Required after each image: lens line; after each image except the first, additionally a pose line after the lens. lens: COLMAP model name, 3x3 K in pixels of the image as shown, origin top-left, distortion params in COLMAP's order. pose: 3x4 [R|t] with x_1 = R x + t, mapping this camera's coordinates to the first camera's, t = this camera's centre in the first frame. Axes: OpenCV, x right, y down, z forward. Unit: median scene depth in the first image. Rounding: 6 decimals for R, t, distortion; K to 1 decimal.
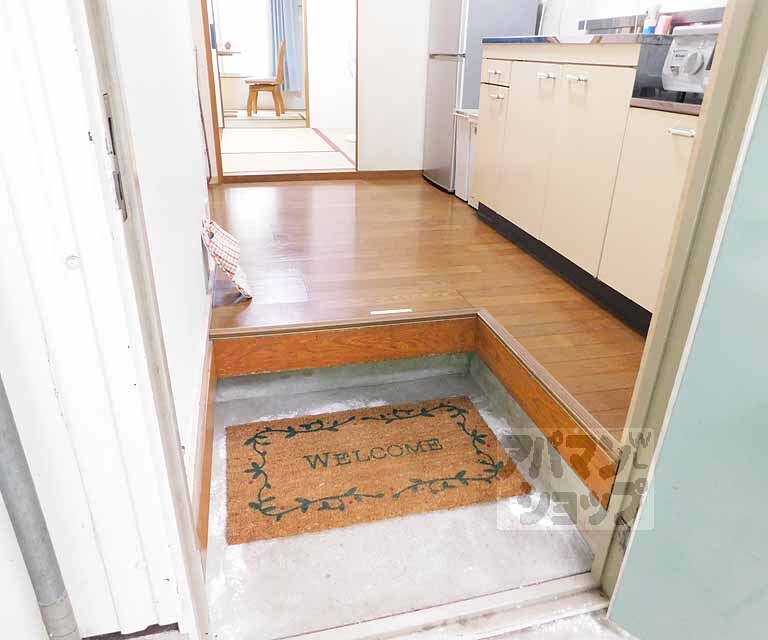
lens RADIAL K [[564.4, 0, 387.0], [0, 564.4, 318.0], [0, 0, 1]] dist [0.005449, 0.001562]
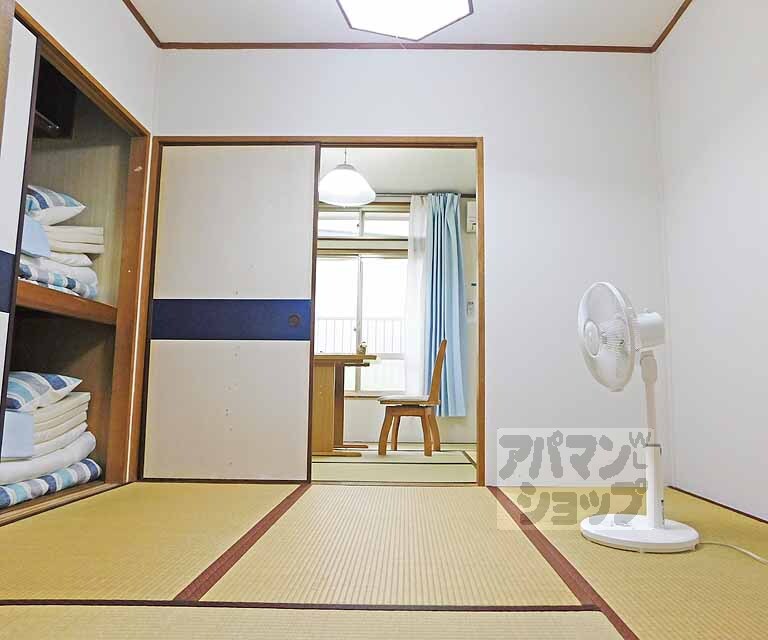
lens RADIAL K [[564.4, 0, 387.4], [0, 564.4, 318.2], [0, 0, 1]] dist [0.005449, 0.001562]
pose [[0.965291, -0.030249, -0.259421, -0.075588], [-0.110189, 0.853378, -0.509514, -0.173938], [0.236796, 0.520414, 0.820425, 0.428092]]
